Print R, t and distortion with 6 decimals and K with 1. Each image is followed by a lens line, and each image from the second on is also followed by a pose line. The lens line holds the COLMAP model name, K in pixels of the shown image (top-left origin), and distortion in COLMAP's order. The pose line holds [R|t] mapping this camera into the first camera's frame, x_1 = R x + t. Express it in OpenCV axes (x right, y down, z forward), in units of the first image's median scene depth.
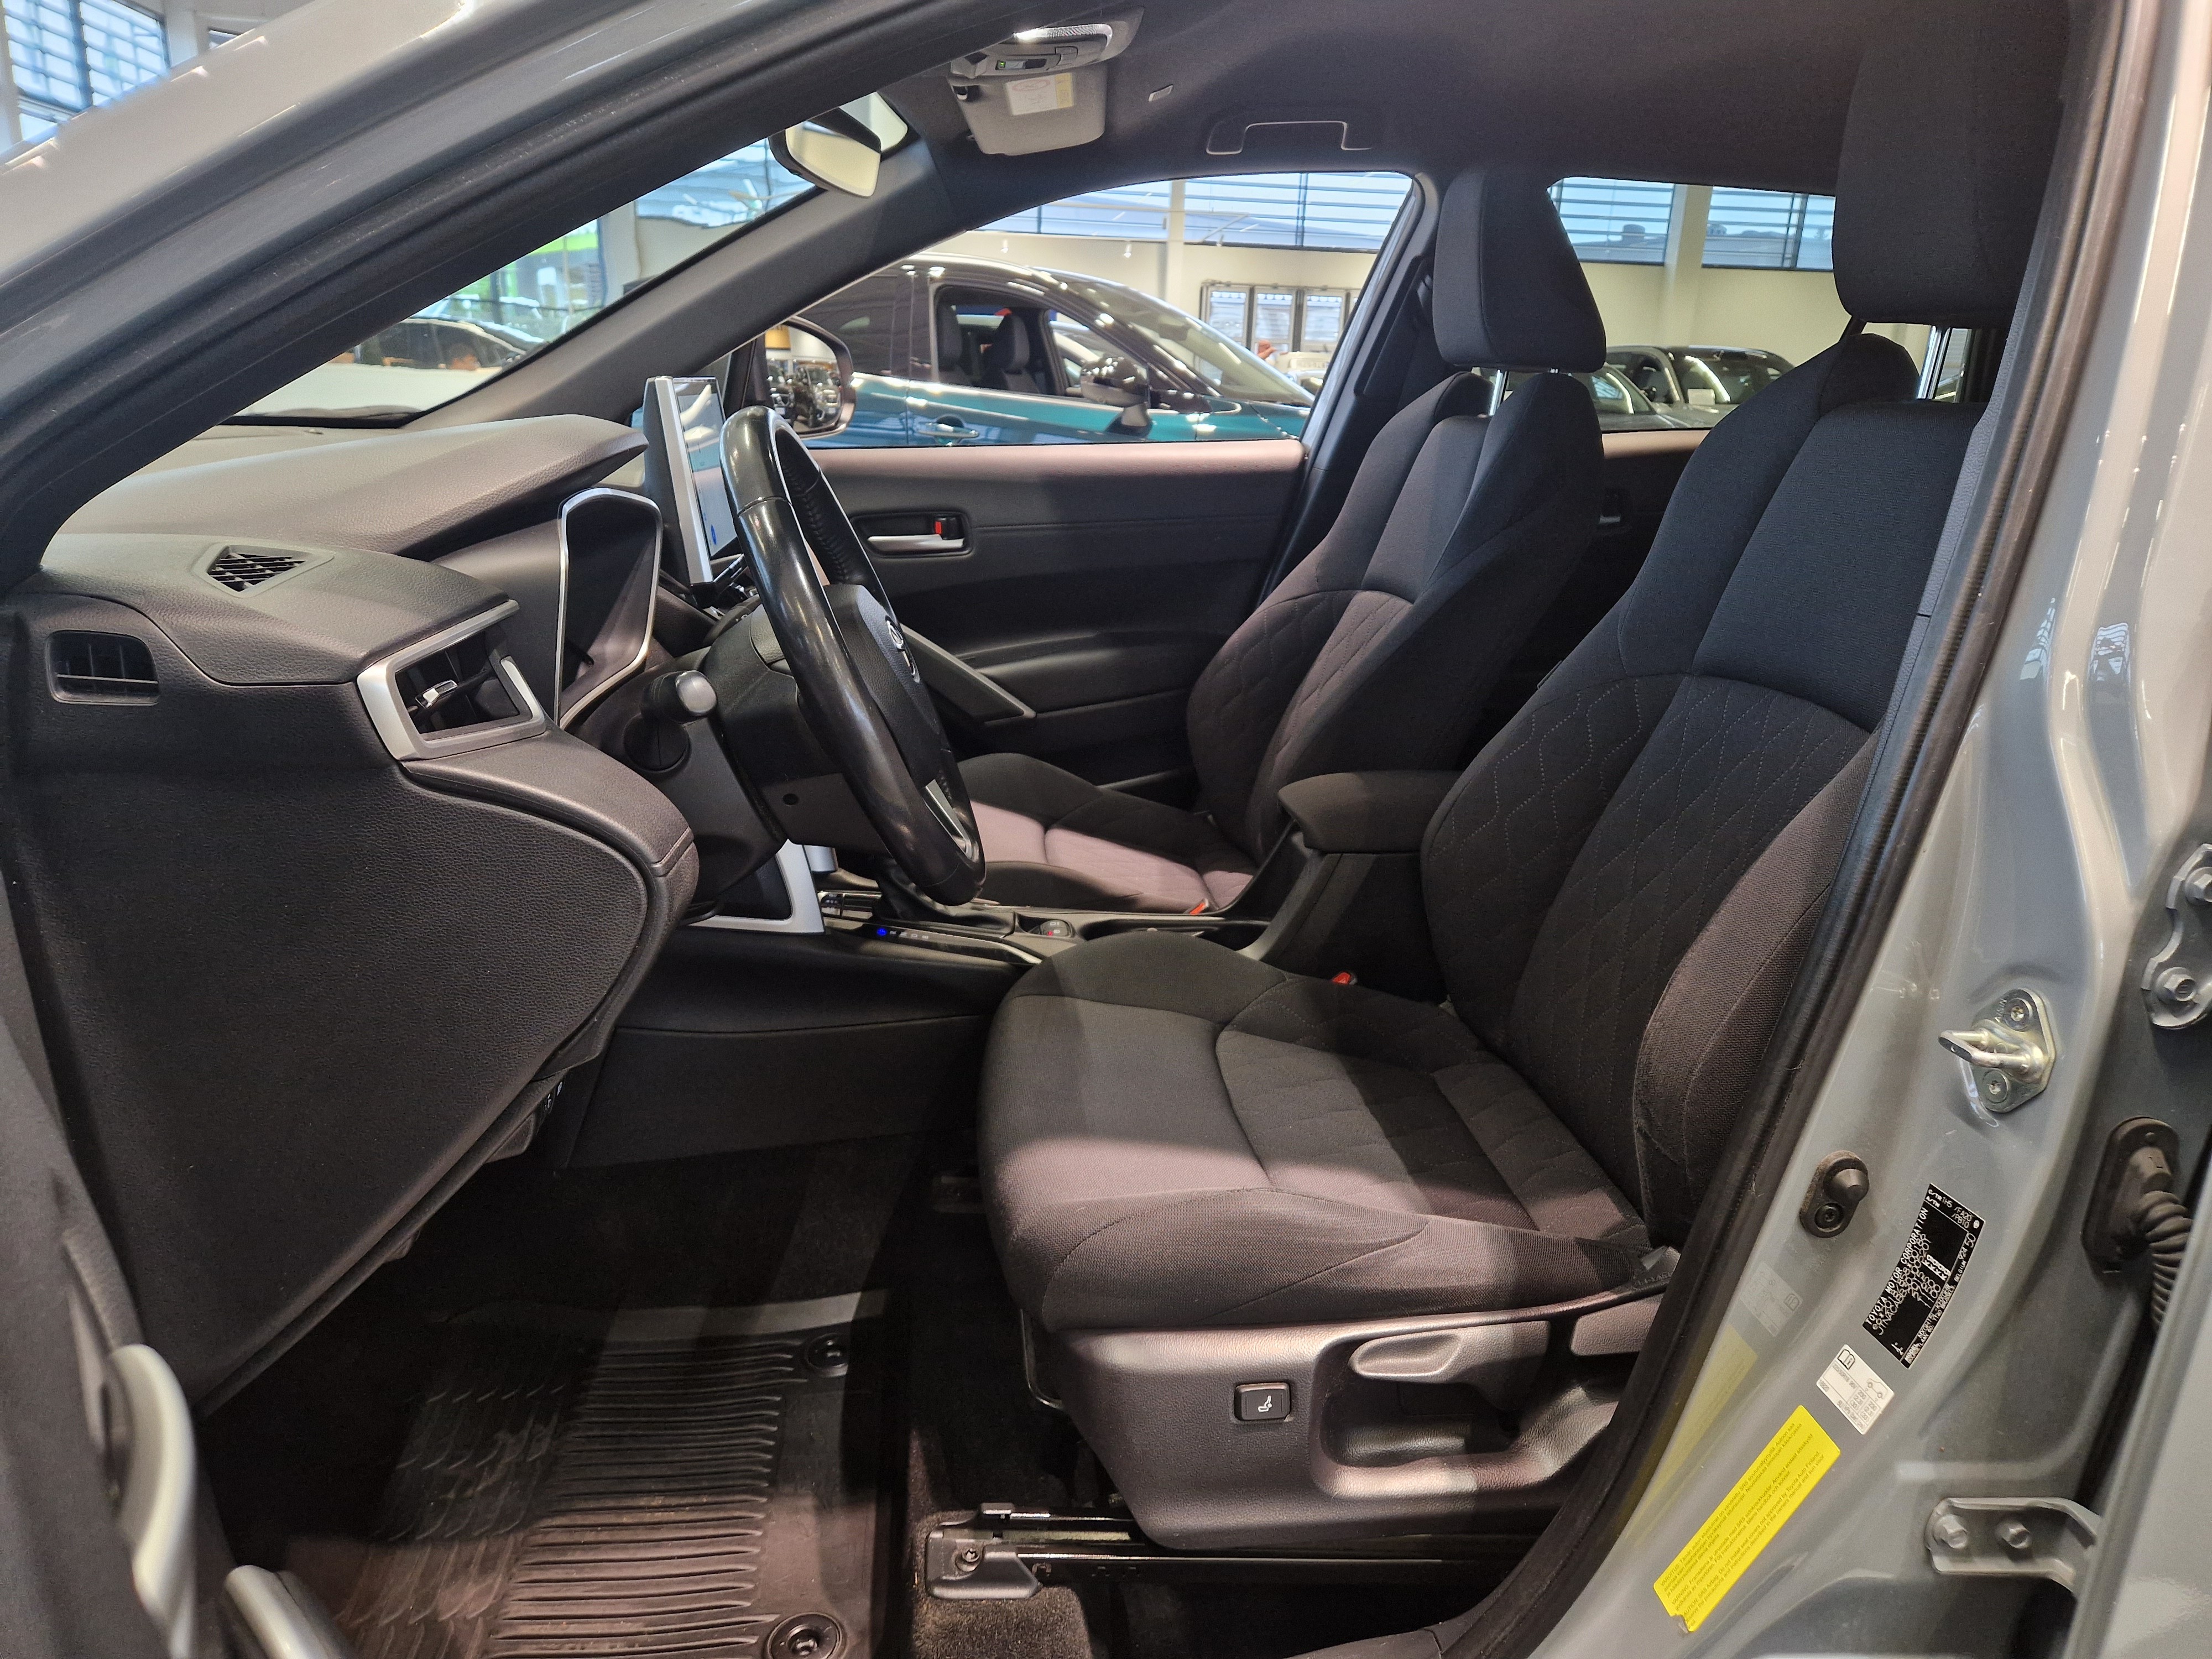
lens RADIAL K [[1480.0, 0, 1151.3], [0, 1480.0, 830.8], [0, 0, 1]] dist [0.056368, -0.000431]
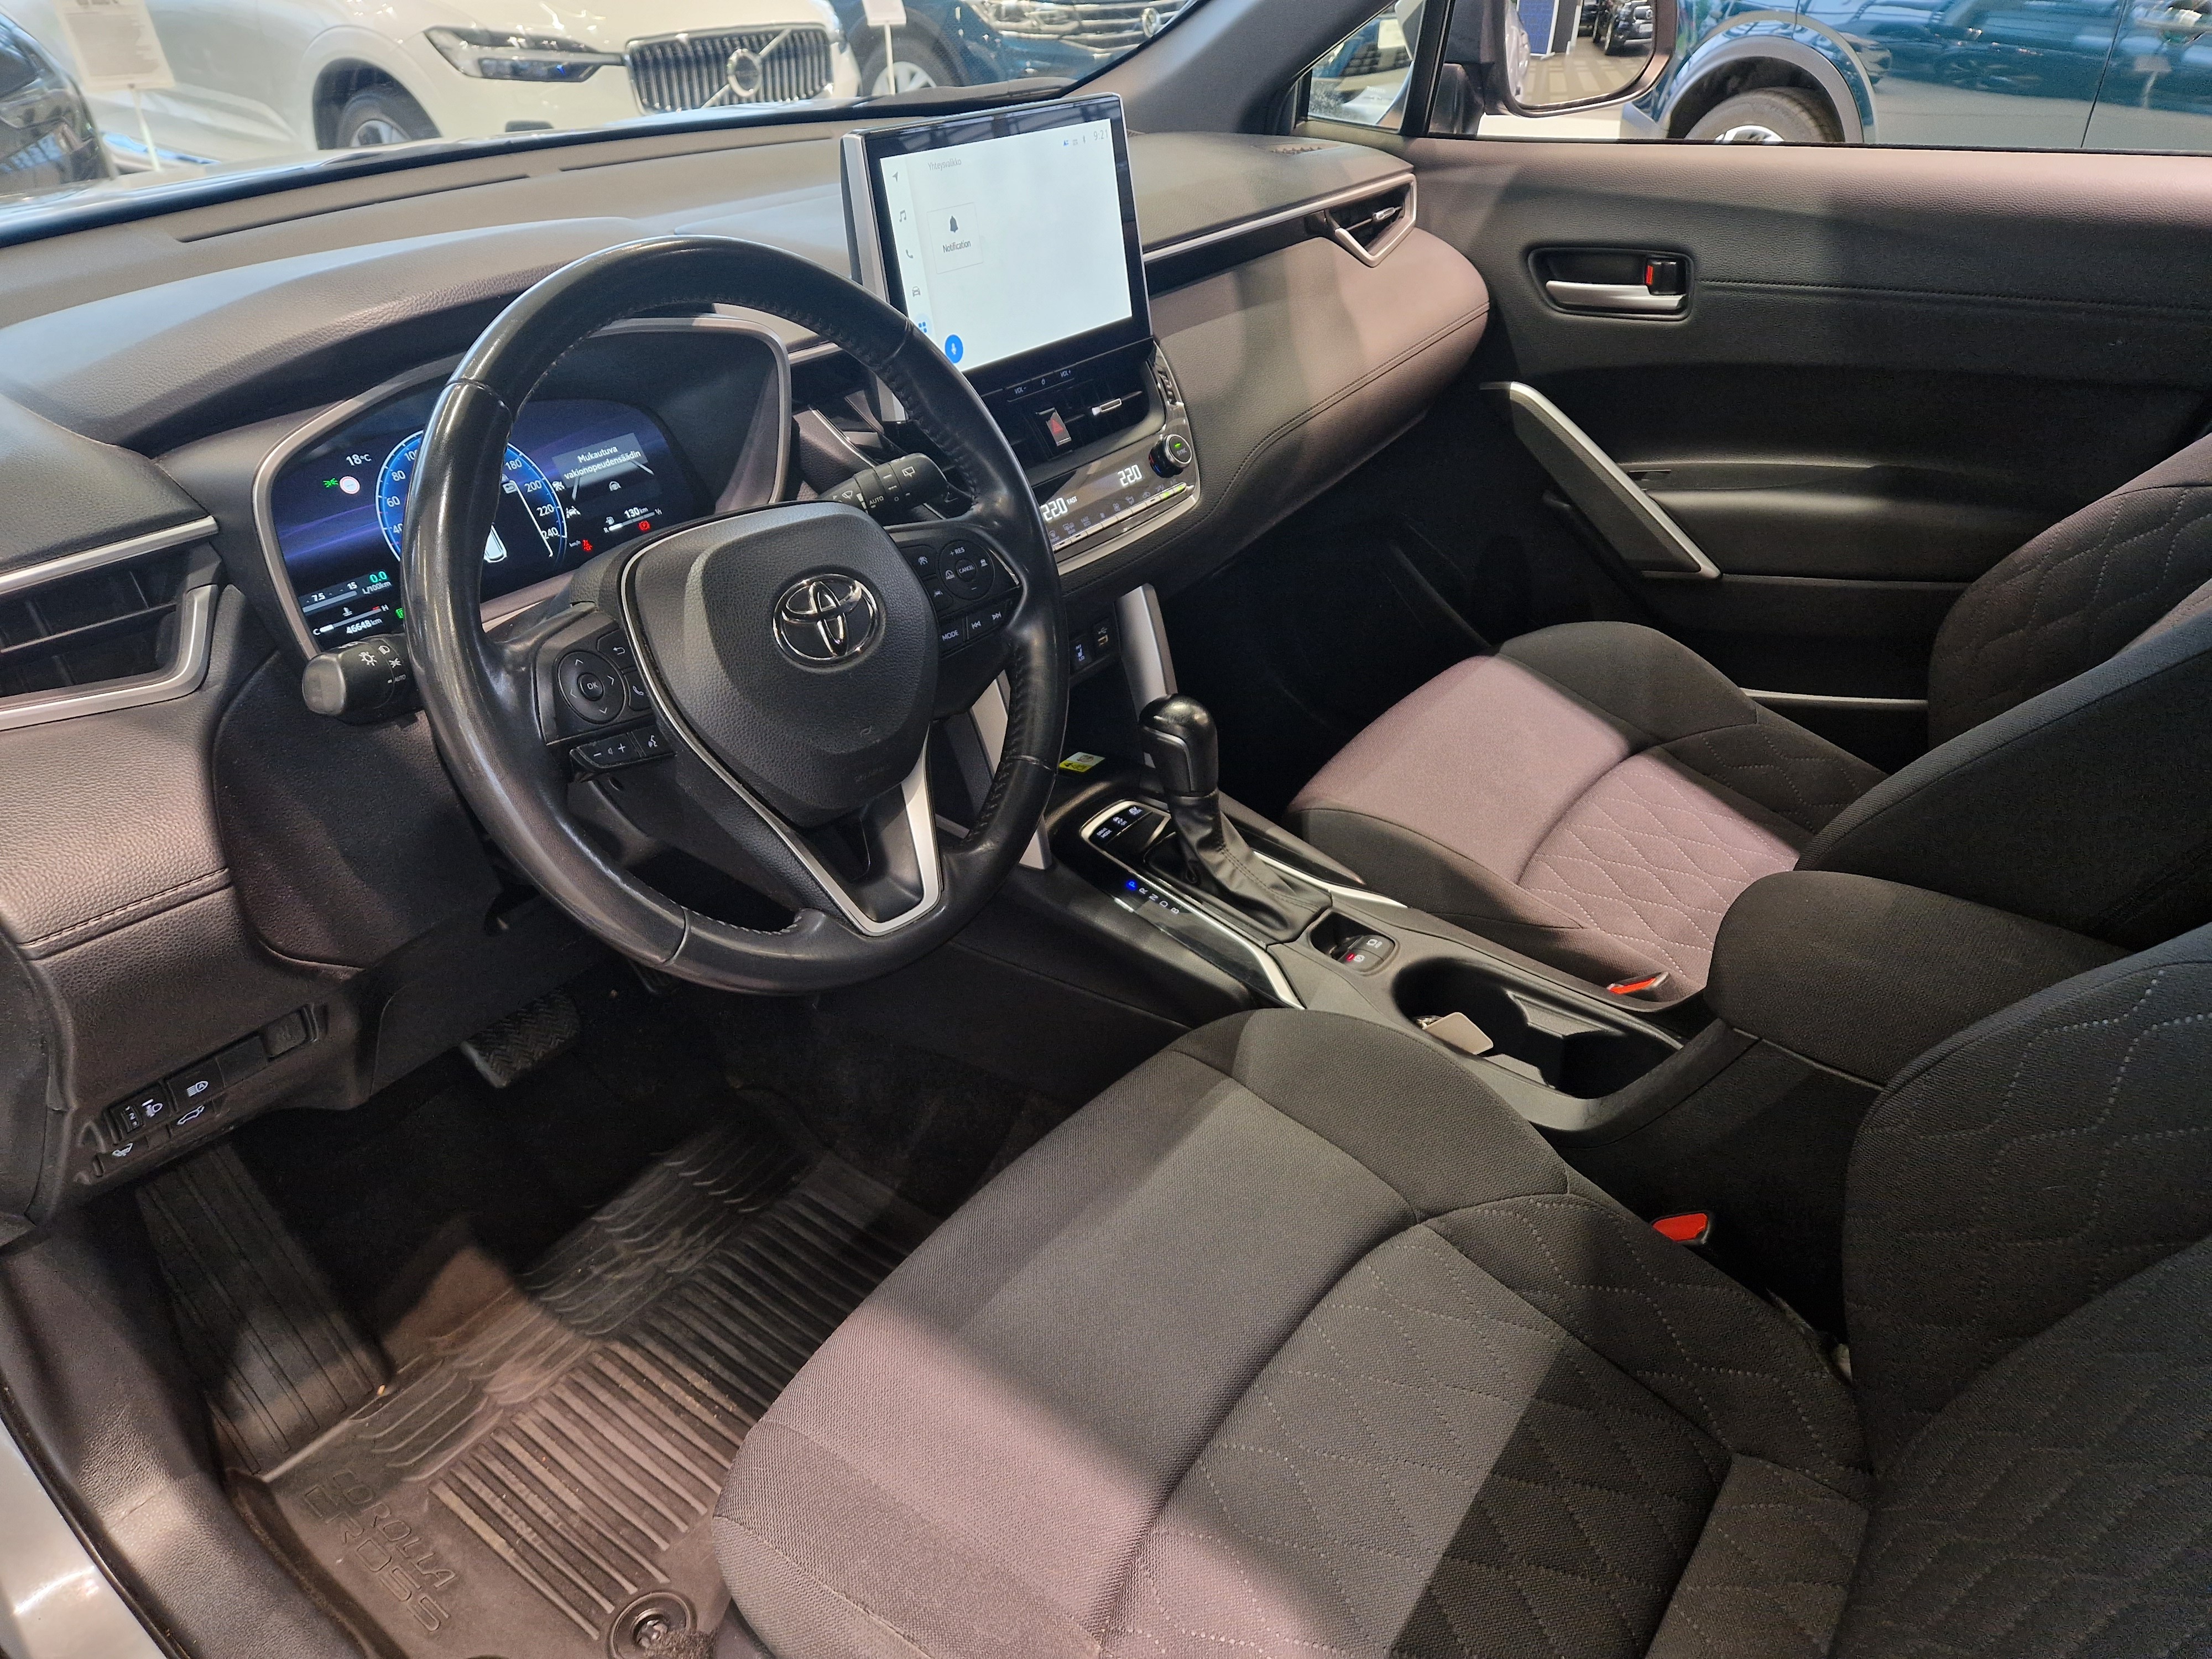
lens RADIAL K [[1489.7, 0, 1113.1], [0, 1489.7, 867.6], [0, 0, 1]] dist [0.084986, -0.095836]
pose [[0.713572, 0.348217, -0.607915, 0.199515], [-0.173615, 0.928555, 0.328091, -0.137210], [0.678729, -0.128573, 0.723046, 0.296576]]
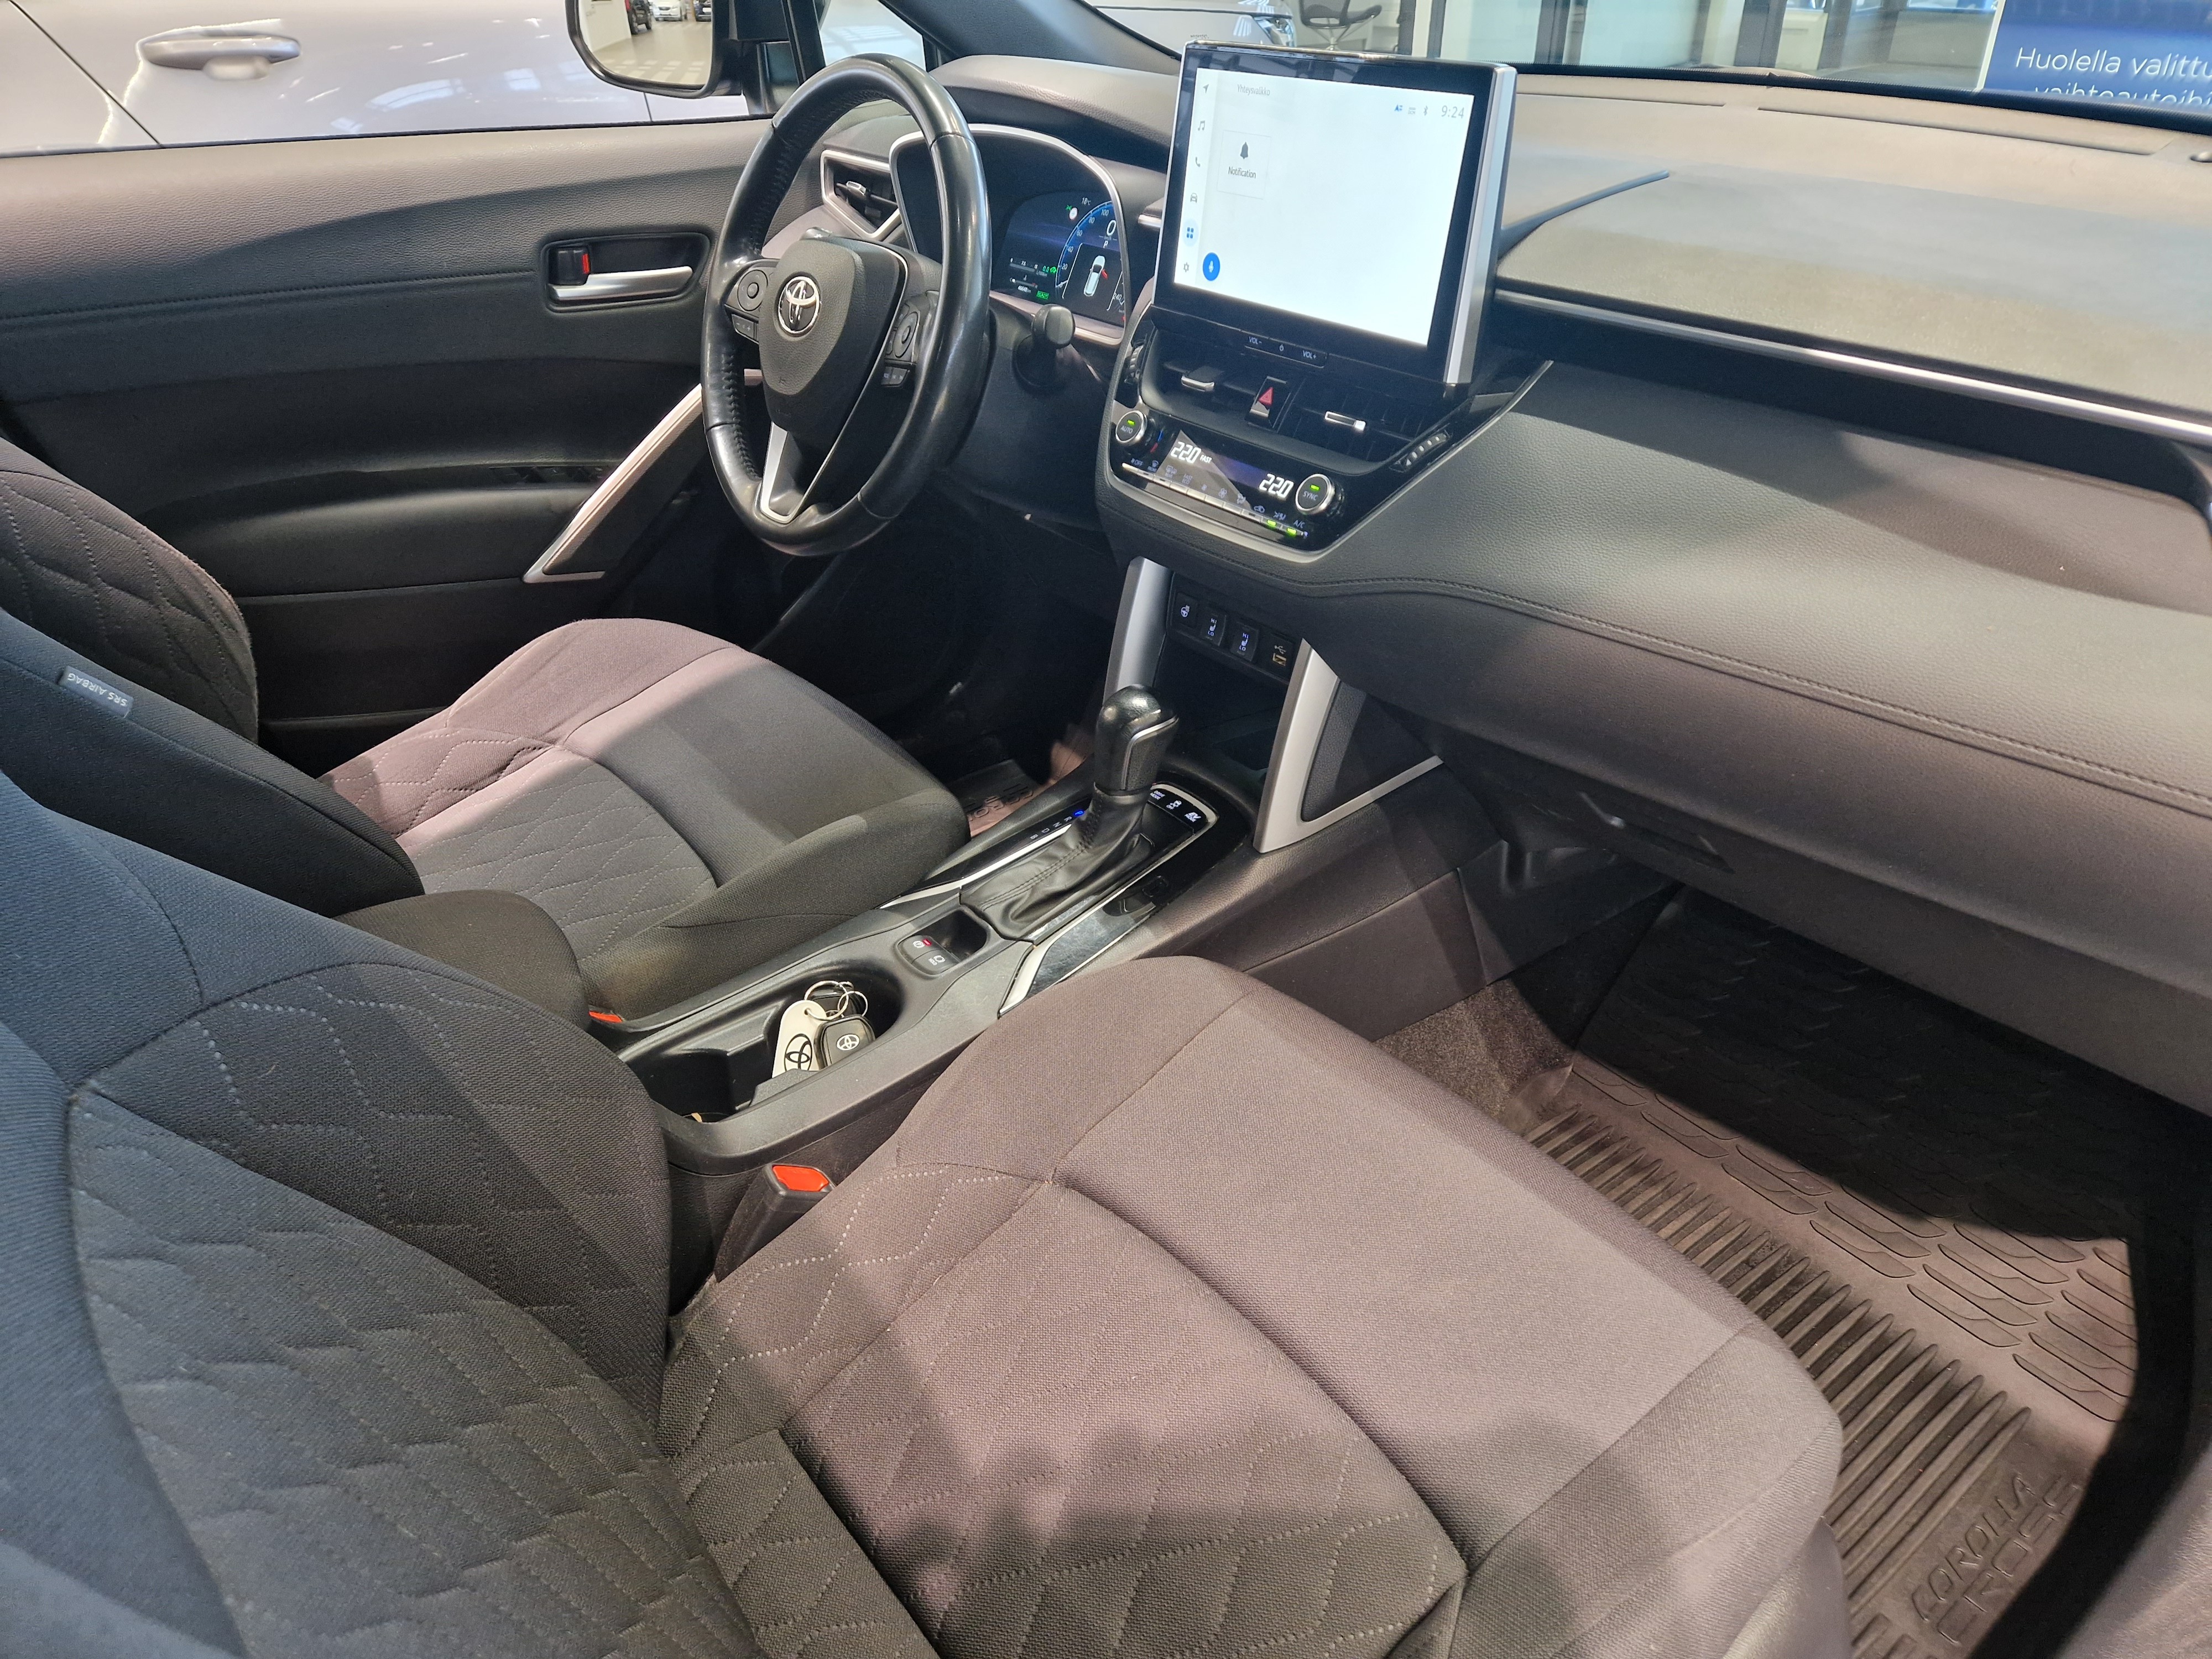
lens RADIAL K [[1472.0, 0, 1117.6], [0, 1472.0, 842.6], [0, 0, 1]] dist [0.084737, -0.083536]
pose [[-0.858432, 0.266391, -0.438326, 0.105745], [-0.153249, 0.682323, 0.714808, -0.340334], [0.489498, 0.680787, -0.544903, 1.009520]]
